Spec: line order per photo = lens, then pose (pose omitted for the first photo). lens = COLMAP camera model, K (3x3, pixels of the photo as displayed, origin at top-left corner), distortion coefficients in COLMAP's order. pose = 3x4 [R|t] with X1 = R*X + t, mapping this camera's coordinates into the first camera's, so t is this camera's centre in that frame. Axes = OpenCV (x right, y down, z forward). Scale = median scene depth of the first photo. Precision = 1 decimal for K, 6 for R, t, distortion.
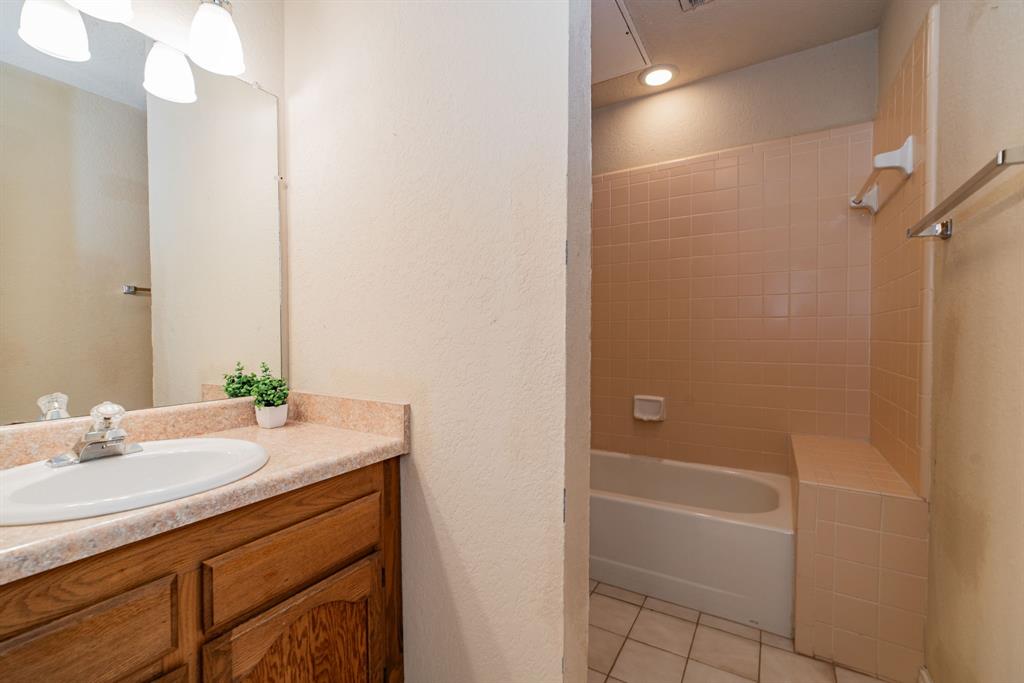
lens RADIAL K [[445.0, 0, 510.5], [0, 445.0, 341.9], [0, 0, 1]] dist [0.007100, 0.000444]
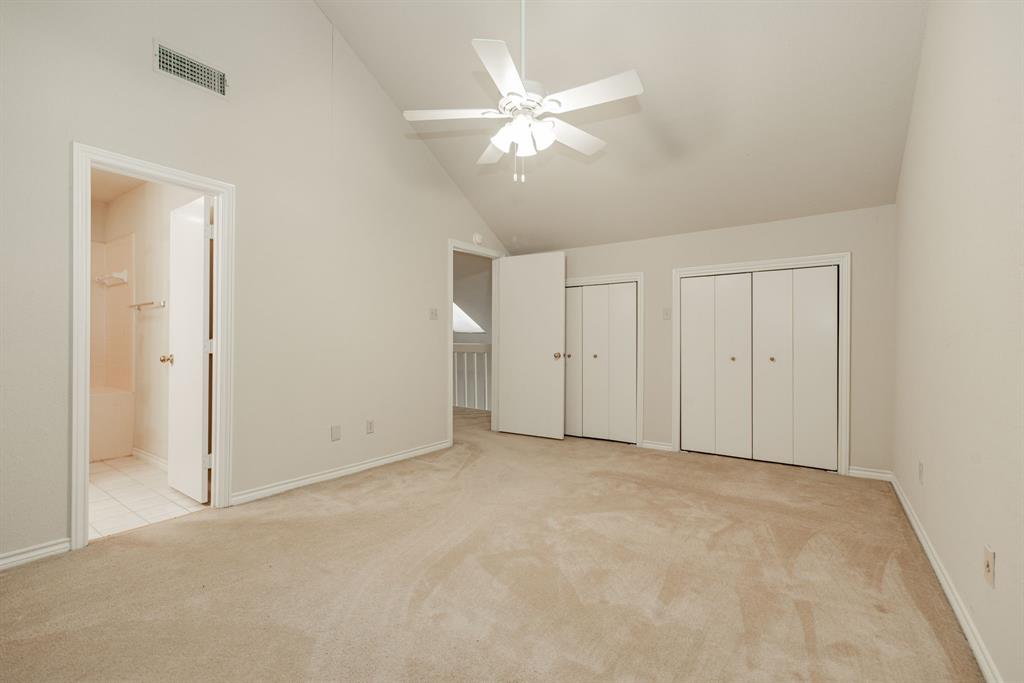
lens RADIAL K [[445.0, 0, 510.5], [0, 445.0, 341.9], [0, 0, 1]] dist [0.007100, 0.000444]
pose [[0.102667, 0.005888, 0.994698, -1.567617], [0.016528, 0.999834, -0.007624, 0.044527], [-0.994578, 0.017223, 0.102552, -1.593088]]
